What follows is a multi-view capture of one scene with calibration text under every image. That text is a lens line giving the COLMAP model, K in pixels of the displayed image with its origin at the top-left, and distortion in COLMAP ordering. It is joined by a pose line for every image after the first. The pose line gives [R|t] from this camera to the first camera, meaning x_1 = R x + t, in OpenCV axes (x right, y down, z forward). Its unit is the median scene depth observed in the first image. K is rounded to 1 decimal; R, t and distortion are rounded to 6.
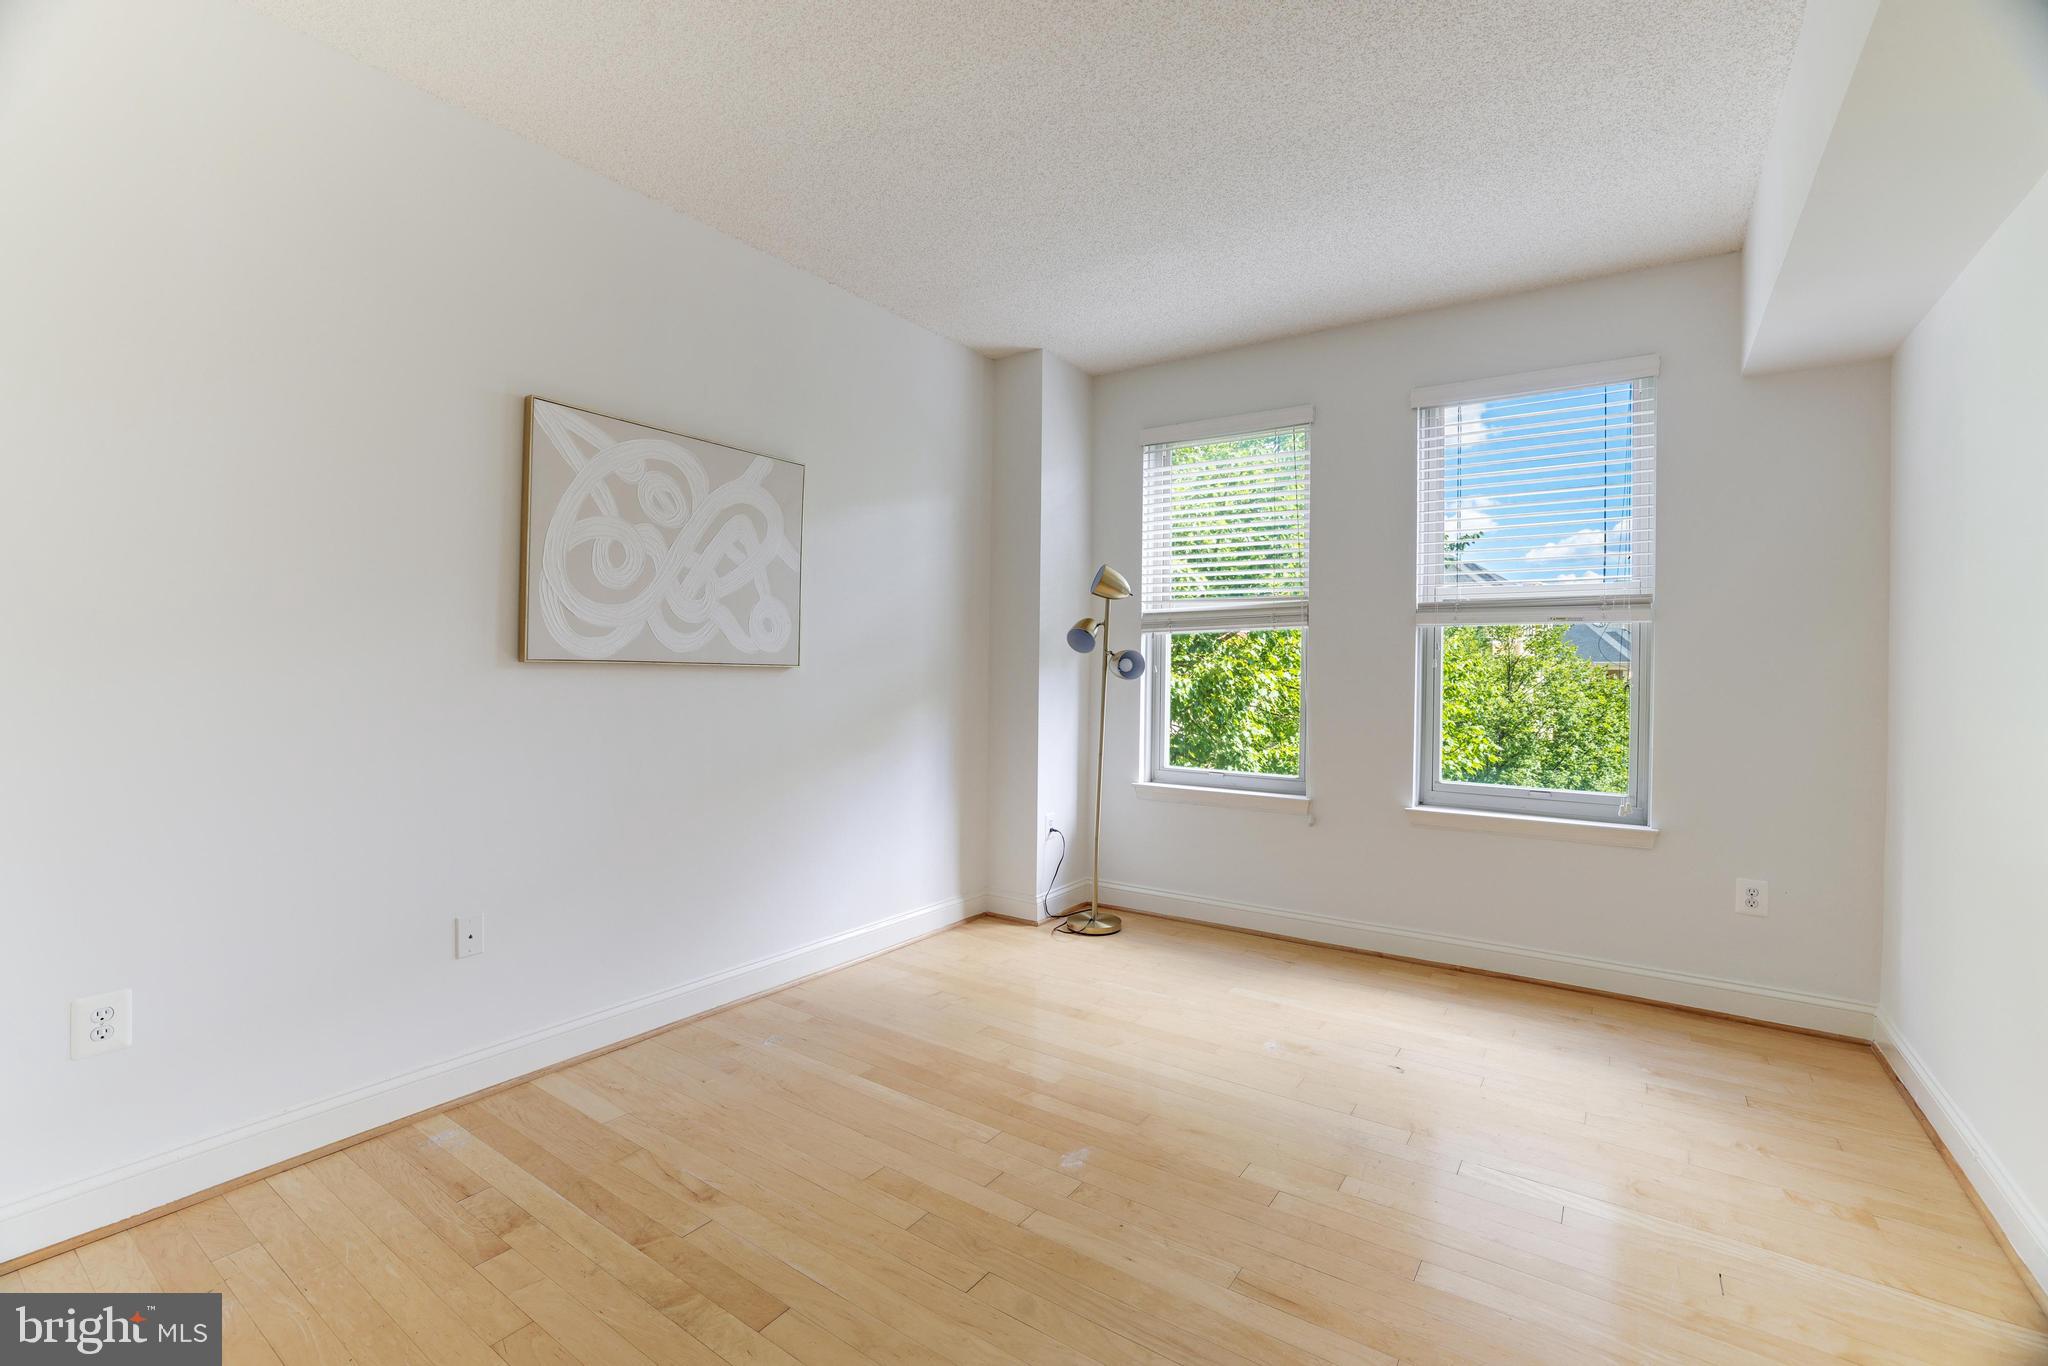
lens RADIAL K [[890.3, 0, 1022.9], [0, 890.3, 670.5], [0, 0, 1]] dist [-0.053089, 0.021875]
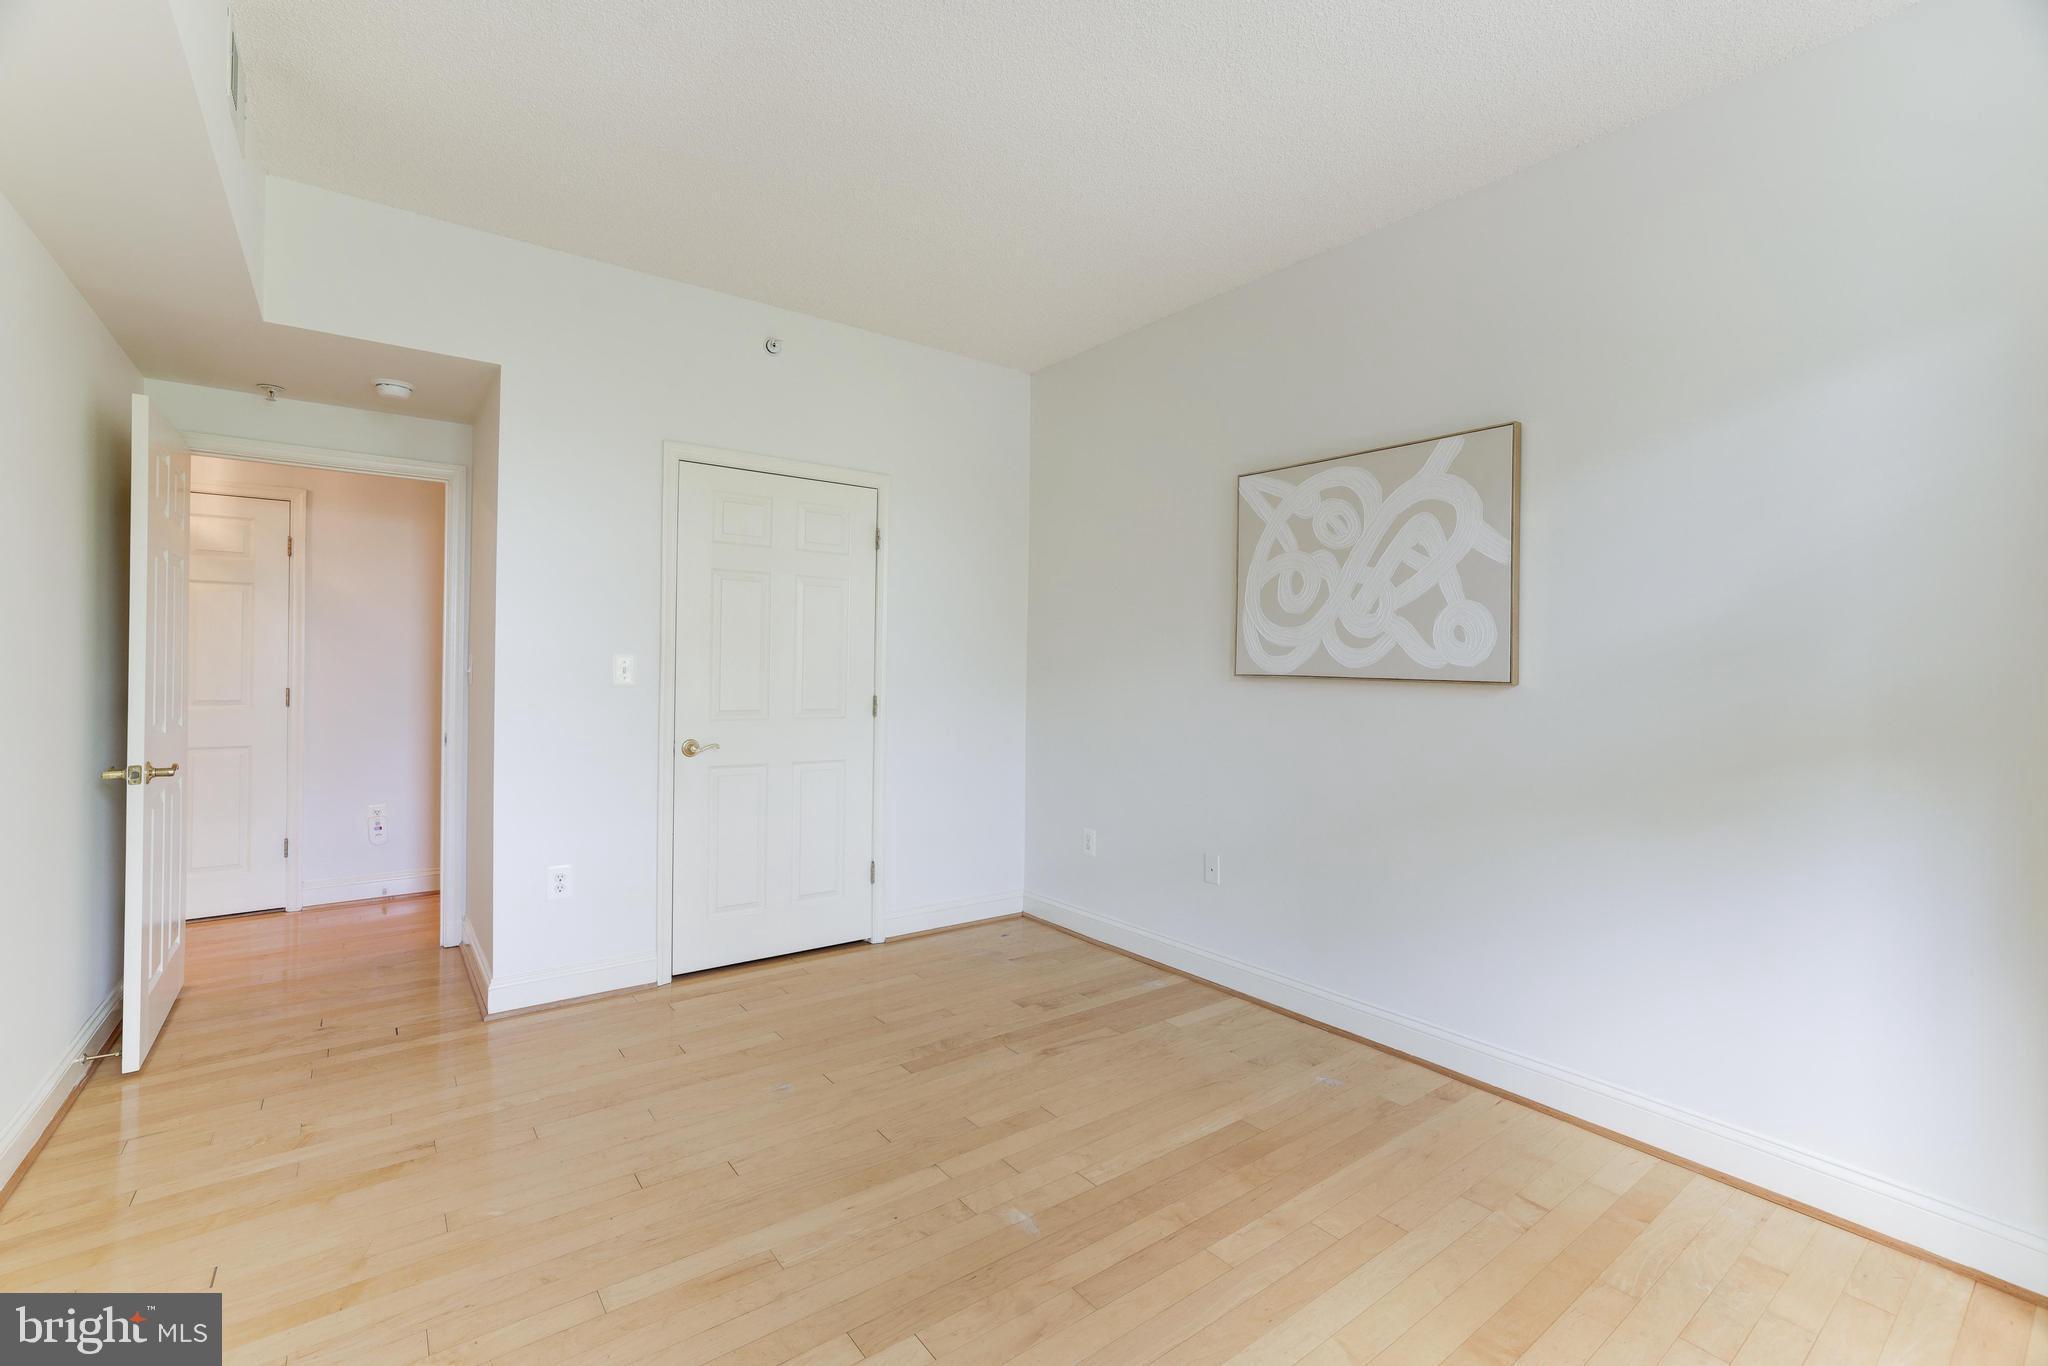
lens RADIAL K [[884.0, 0, 1026.0], [0, 884.0, 672.1], [0, 0, 1]] dist [-0.000236, 0.000103]
pose [[-0.301015, -0.013591, -0.953523, 0.740000], [-0.023440, 0.999702, -0.006849, 0.000313], [0.953331, 0.020289, -0.301243, 1.006450]]
